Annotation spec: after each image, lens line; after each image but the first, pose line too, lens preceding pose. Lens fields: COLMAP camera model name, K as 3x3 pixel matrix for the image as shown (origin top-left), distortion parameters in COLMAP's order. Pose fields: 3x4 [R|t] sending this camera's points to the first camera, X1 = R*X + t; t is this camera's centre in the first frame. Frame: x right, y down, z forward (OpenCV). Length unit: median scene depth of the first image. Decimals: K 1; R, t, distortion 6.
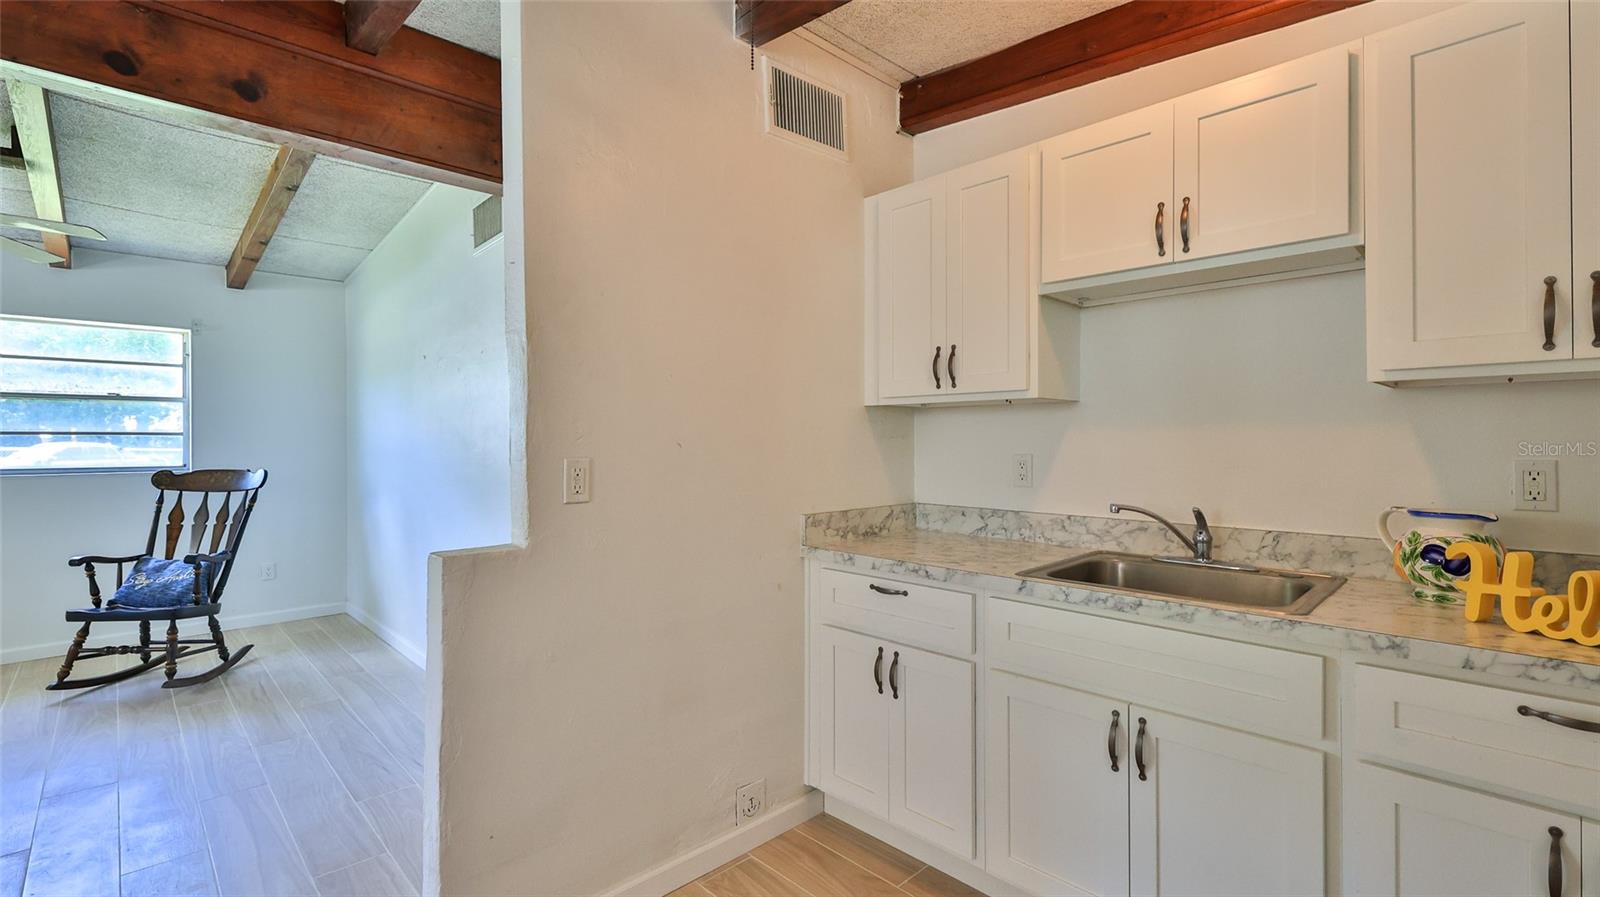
lens RADIAL K [[708.3, 0, 800.0], [0, 708.3, 448.5], [0, 0, 1]] dist [0.000876, 0.000045]
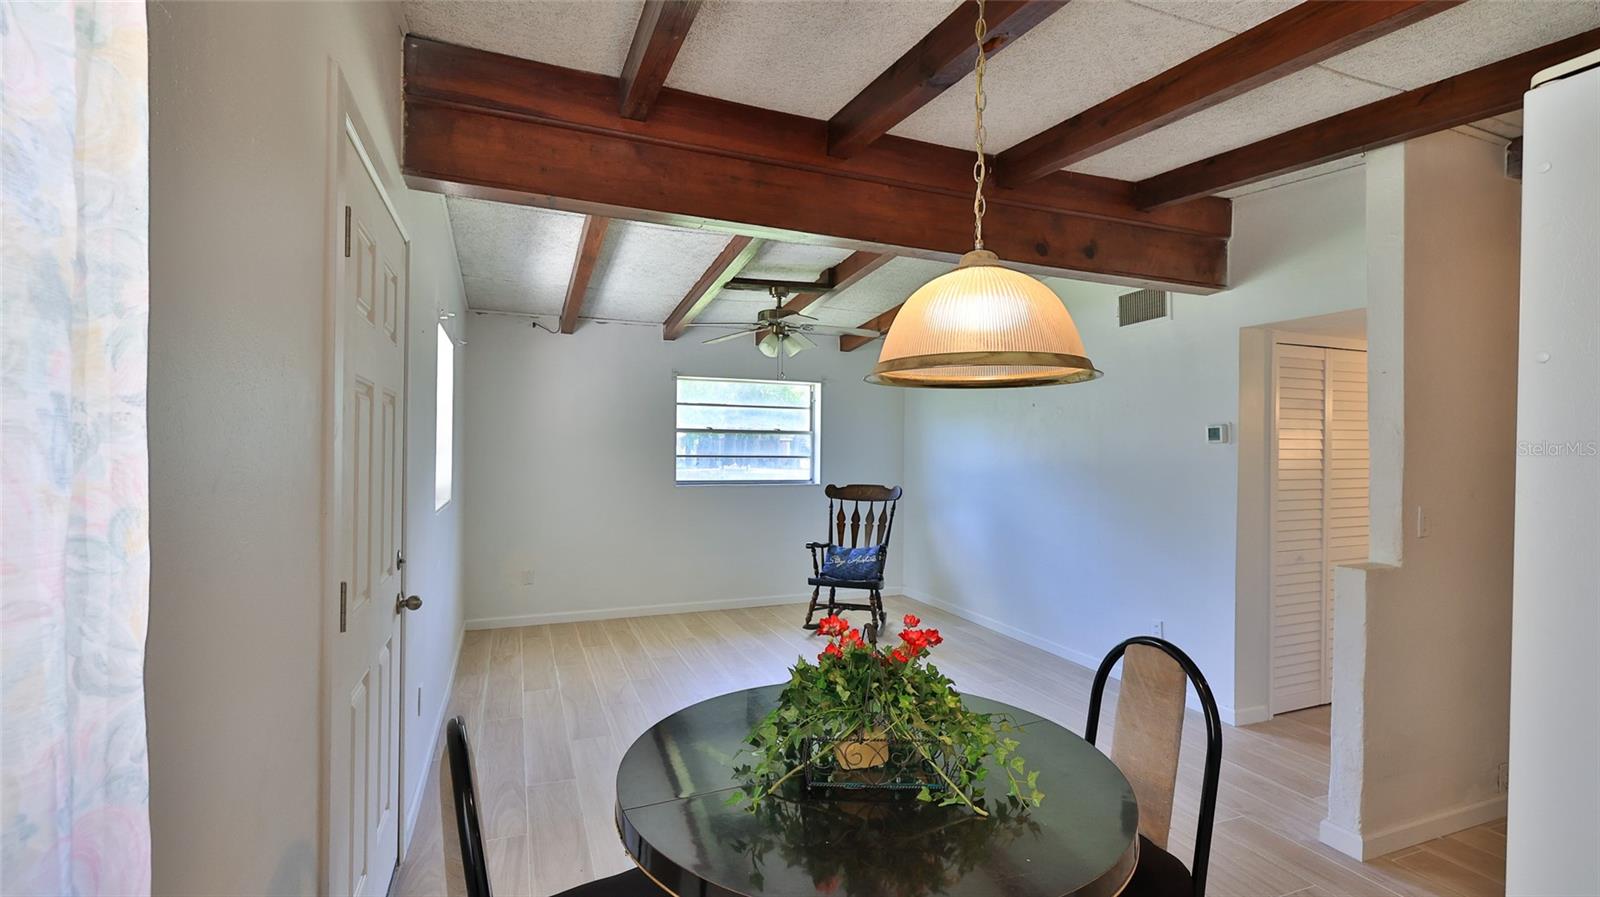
lens RADIAL K [[707.4, 0, 785.8], [0, 707.4, 448.6], [0, 0, 1]] dist [-0.001382, 0.000115]
pose [[0.924655, 0.014569, -0.380528, -0.459164], [-0.018555, 0.999805, -0.006809, -0.032495], [0.380354, 0.013357, 0.924744, -0.381687]]
